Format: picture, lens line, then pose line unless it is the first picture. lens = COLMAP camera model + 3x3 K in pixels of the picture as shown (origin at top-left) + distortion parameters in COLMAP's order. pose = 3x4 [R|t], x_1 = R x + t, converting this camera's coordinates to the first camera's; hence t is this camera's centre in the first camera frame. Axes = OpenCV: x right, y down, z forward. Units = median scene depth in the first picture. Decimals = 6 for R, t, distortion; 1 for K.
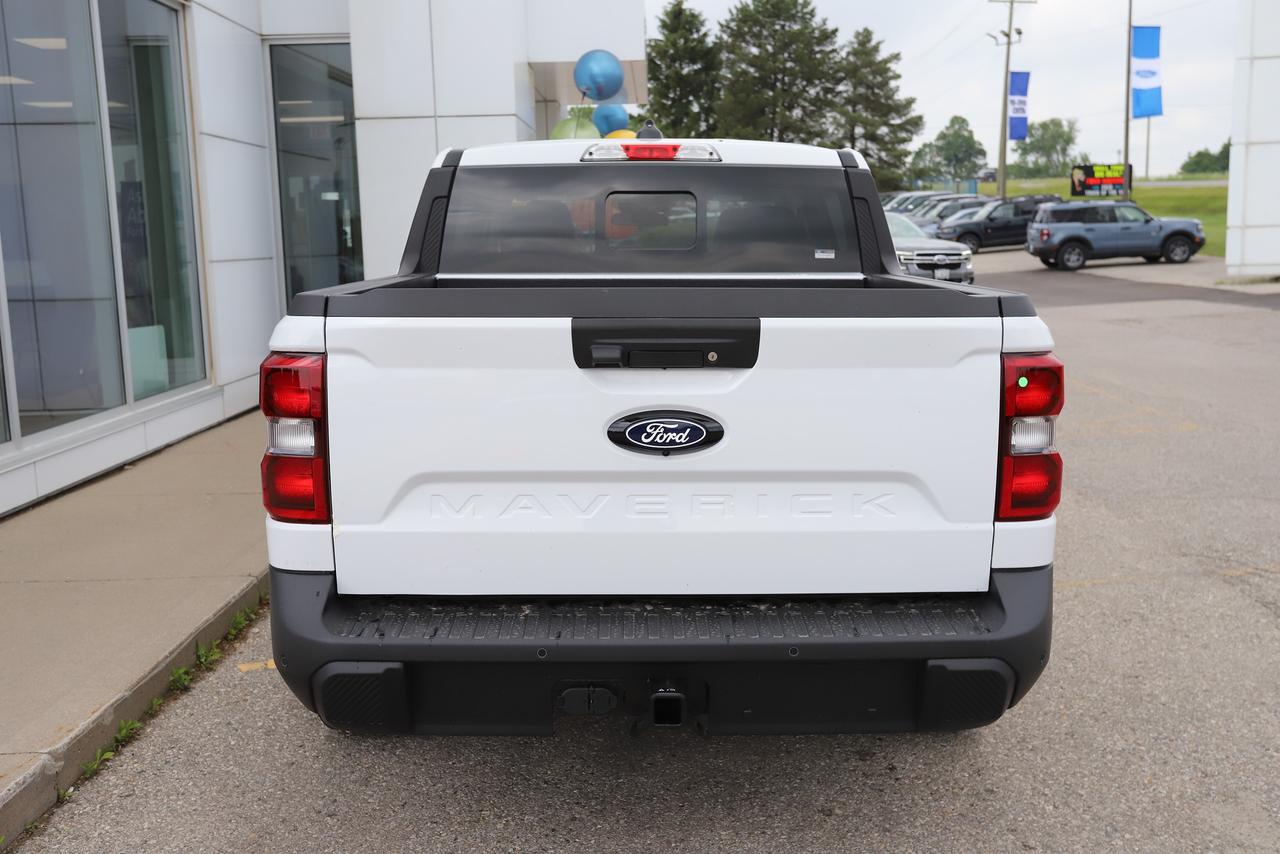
lens RADIAL K [[1279.0, 0, 641.7], [0, 1279.0, 425.2], [0, 0, 1]] dist [0.039603, 0.000000]
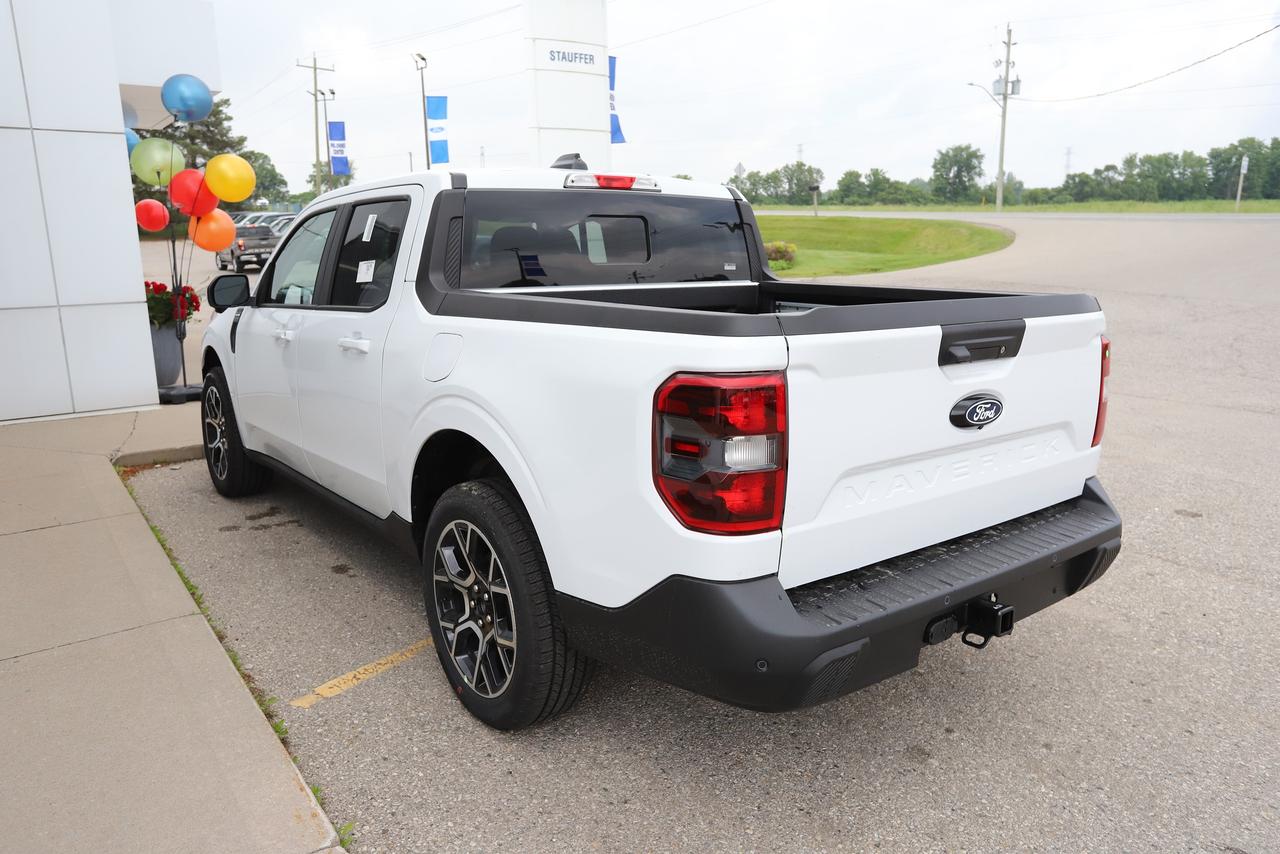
lens RADIAL K [[947.8, 0, 640.8], [0, 947.8, 427.5], [0, 0, 1]] dist [-0.018835, -0.001395]
pose [[0.791631, -0.115226, 0.600036, -0.437135], [0.089340, 0.993331, 0.072885, -0.041277], [-0.604433, -0.004091, 0.796646, 0.239623]]
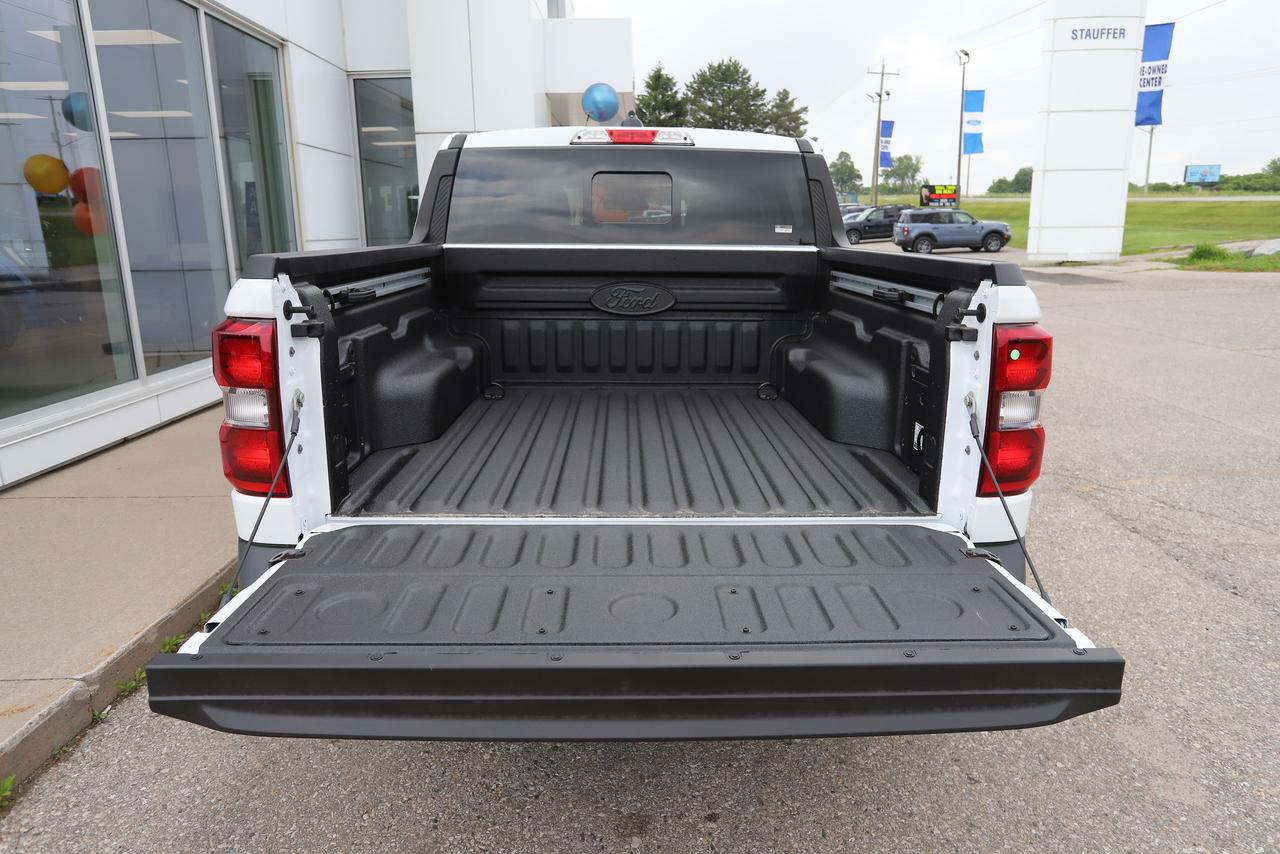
lens RADIAL K [[824.8, 0, 643.3], [0, 824.8, 421.8], [0, 0, 1]] dist [-0.031240, 0.016111]
pose [[0.999891, 0.005498, 0.013693, 0.006929], [-0.006577, 0.996773, 0.080008, -0.016603], [-0.013209, -0.080089, 0.996700, 0.212024]]
